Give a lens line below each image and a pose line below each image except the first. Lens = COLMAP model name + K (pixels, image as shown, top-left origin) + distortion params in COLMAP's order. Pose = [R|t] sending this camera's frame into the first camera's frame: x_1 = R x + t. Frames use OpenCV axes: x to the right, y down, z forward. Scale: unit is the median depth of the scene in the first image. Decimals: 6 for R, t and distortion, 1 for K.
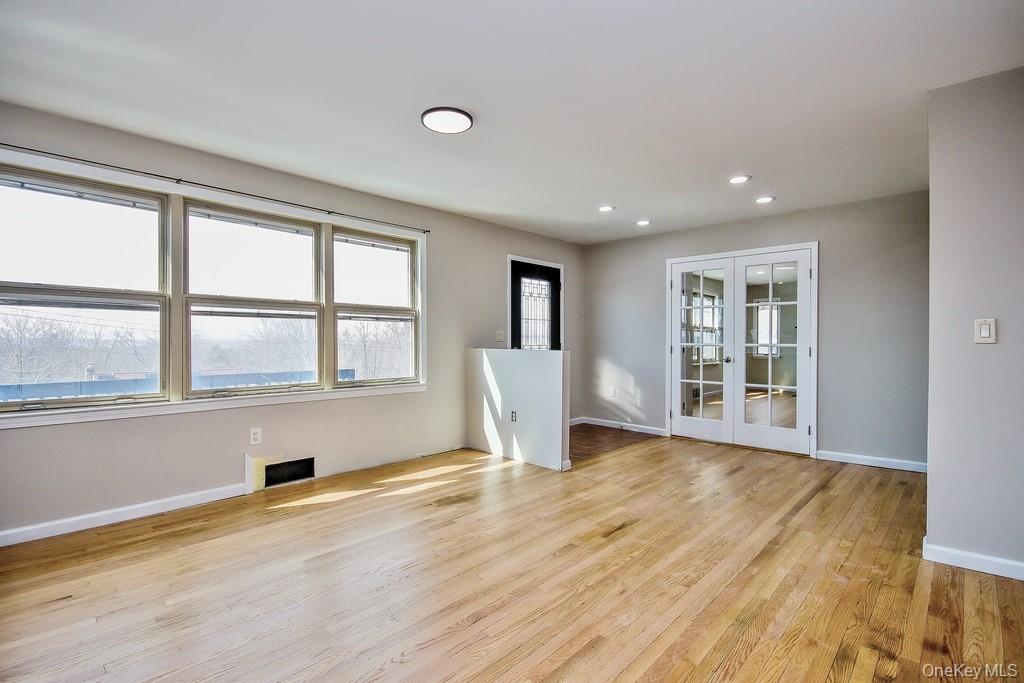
lens RADIAL K [[470.5, 0, 511.7], [0, 470.5, 343.3], [0, 0, 1]] dist [-0.009421, -0.000645]
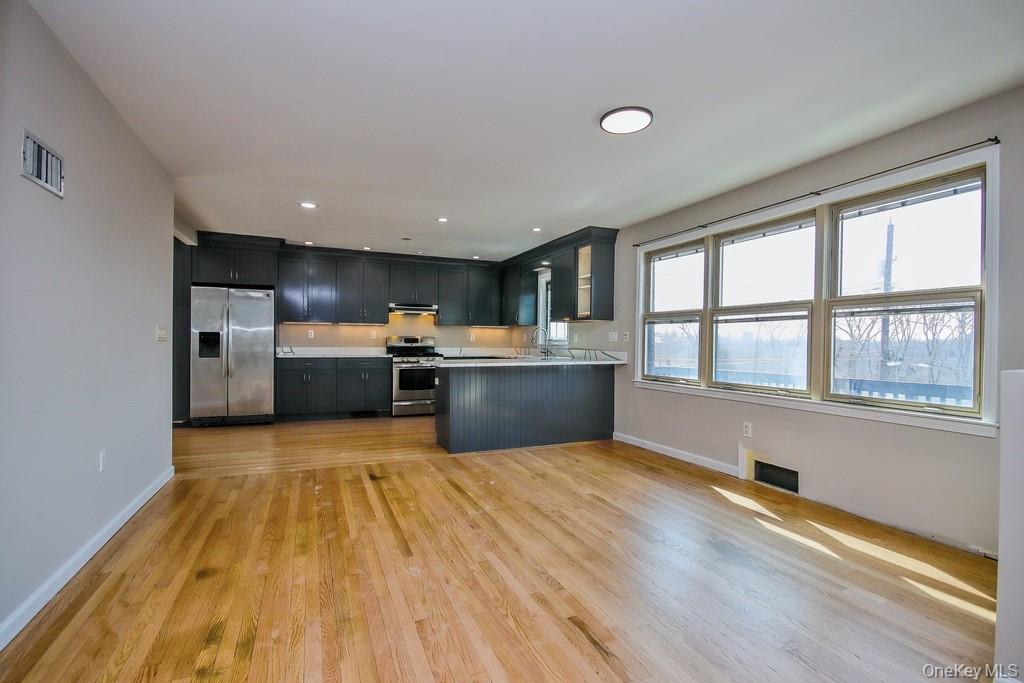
lens RADIAL K [[478.7, 0, 518.3], [0, 478.7, 341.7], [0, 0, 1]] dist [-0.000712, 0.000131]
pose [[-0.393089, -0.003216, -0.919495, 0.876673], [-0.010327, 0.999946, 0.000918, -0.004886], [0.919442, 0.009857, -0.393101, 1.182978]]
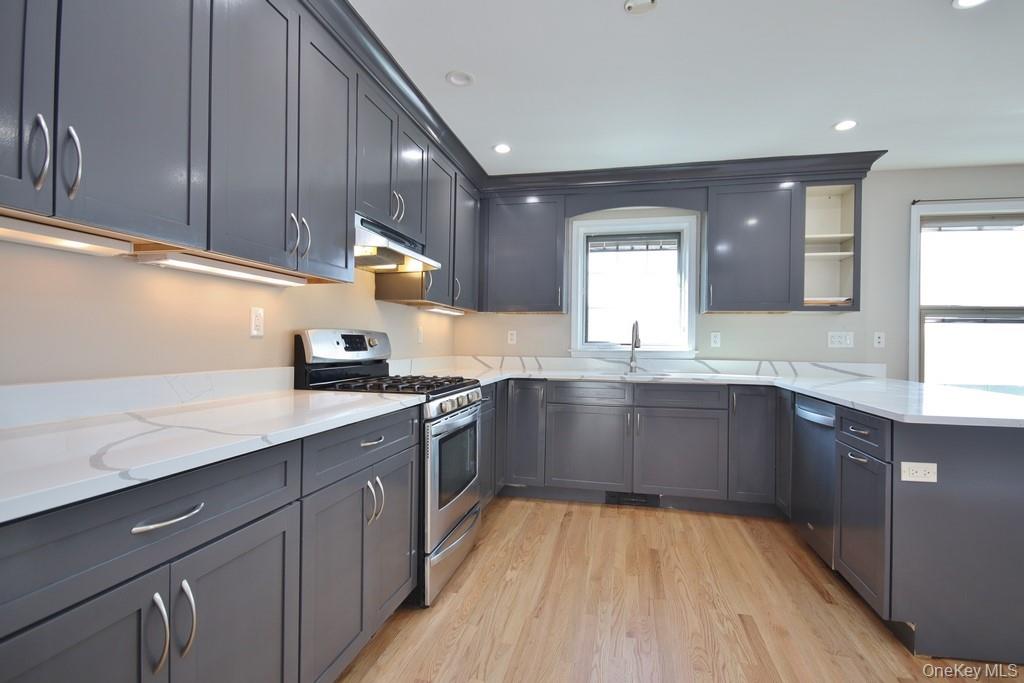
lens RADIAL K [[489.2, 0, 512.0], [0, 489.2, 341.5], [0, 0, 1]] dist [-0.002635, -0.000890]
pose [[0.507551, 0.003507, -0.861615, -0.464363], [-0.014875, 0.999878, -0.004693, -0.003732], [0.861493, 0.015198, 0.507541, -0.650195]]
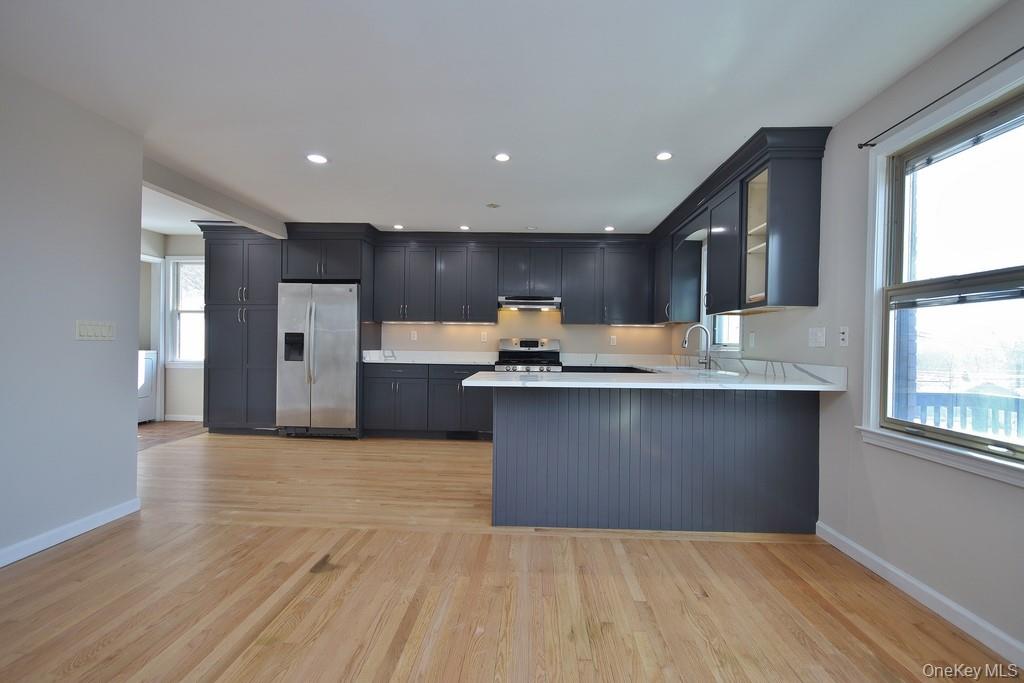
lens RADIAL K [[475.6, 0, 515.2], [0, 475.6, 343.0], [0, 0, 1]] dist [0.001285, 0.000057]
pose [[-0.755826, -0.013237, -0.654639, 0.045222], [-0.016700, 0.999860, -0.000936, -0.002948], [0.654560, 0.010225, -0.755941, 1.112794]]
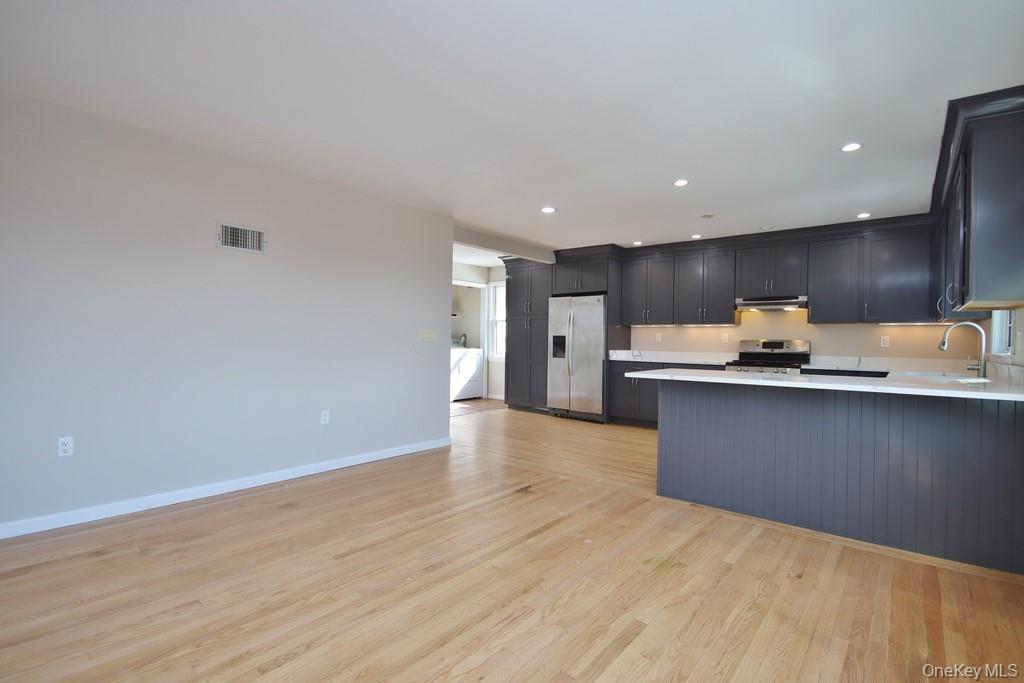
lens RADIAL K [[477.9, 0, 512.0], [0, 477.9, 341.5], [0, 0, 1]] dist [-0.000311, -0.000193]
pose [[-0.998038, -0.017591, -0.060085, -0.141762], [-0.017851, 0.999834, 0.003778, -0.006216], [0.060009, 0.004843, -0.998186, 1.539959]]
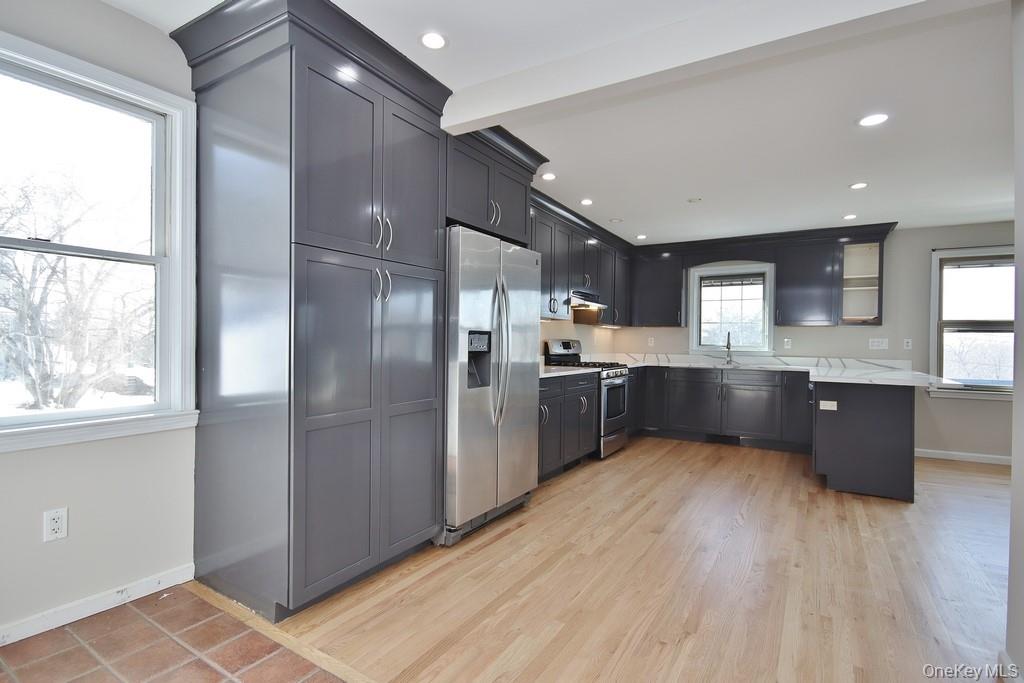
lens RADIAL K [[489.2, 0, 512.0], [0, 489.2, 341.5], [0, 0, 1]] dist [-0.002635, -0.000890]
pose [[0.203147, 0.001801, -0.979147, 0.448752], [-0.016445, 0.999864, -0.001573, -0.010163], [0.979010, 0.016422, 0.203149, -1.042533]]
